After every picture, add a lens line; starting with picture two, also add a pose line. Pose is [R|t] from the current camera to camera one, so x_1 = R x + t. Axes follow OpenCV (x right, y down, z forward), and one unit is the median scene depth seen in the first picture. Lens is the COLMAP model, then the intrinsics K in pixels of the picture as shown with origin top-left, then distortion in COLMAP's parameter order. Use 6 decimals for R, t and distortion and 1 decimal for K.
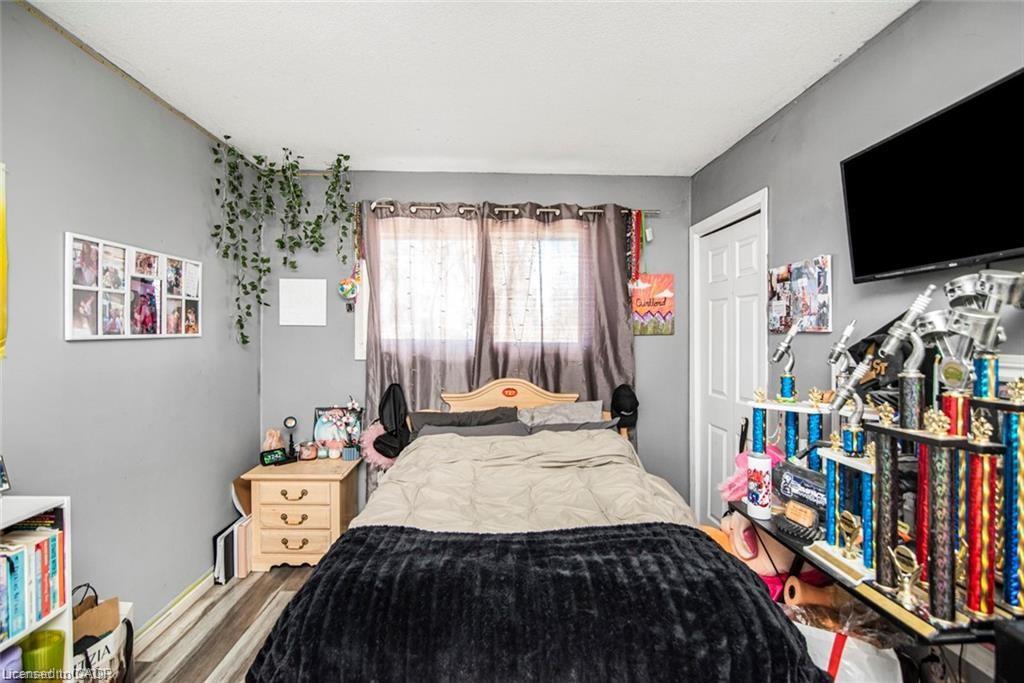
lens RADIAL K [[480.6, 0, 509.9], [0, 480.6, 326.6], [0, 0, 1]] dist [-0.015653, 0.000374]
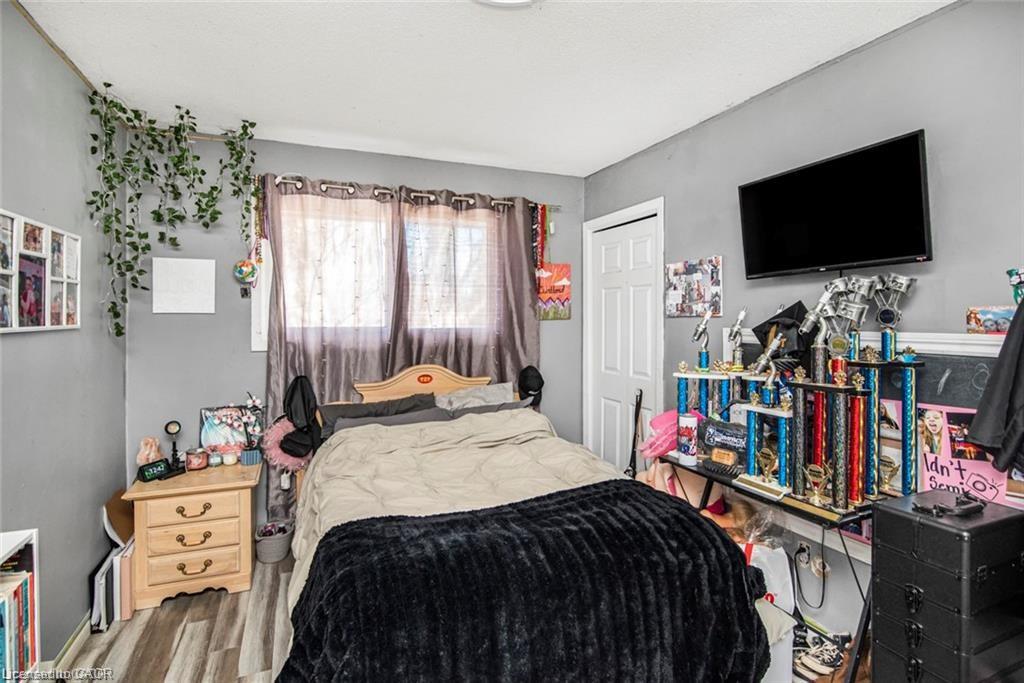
lens RADIAL K [[501.6, 0, 511.9], [0, 501.6, 309.1], [0, 0, 1]] dist [-0.013808, 0.000961]
pose [[0.935136, -0.004257, 0.354262, -0.231308], [0.005226, 0.999985, -0.001781, -0.005514], [-0.354249, 0.003517, 0.935144, -0.040338]]
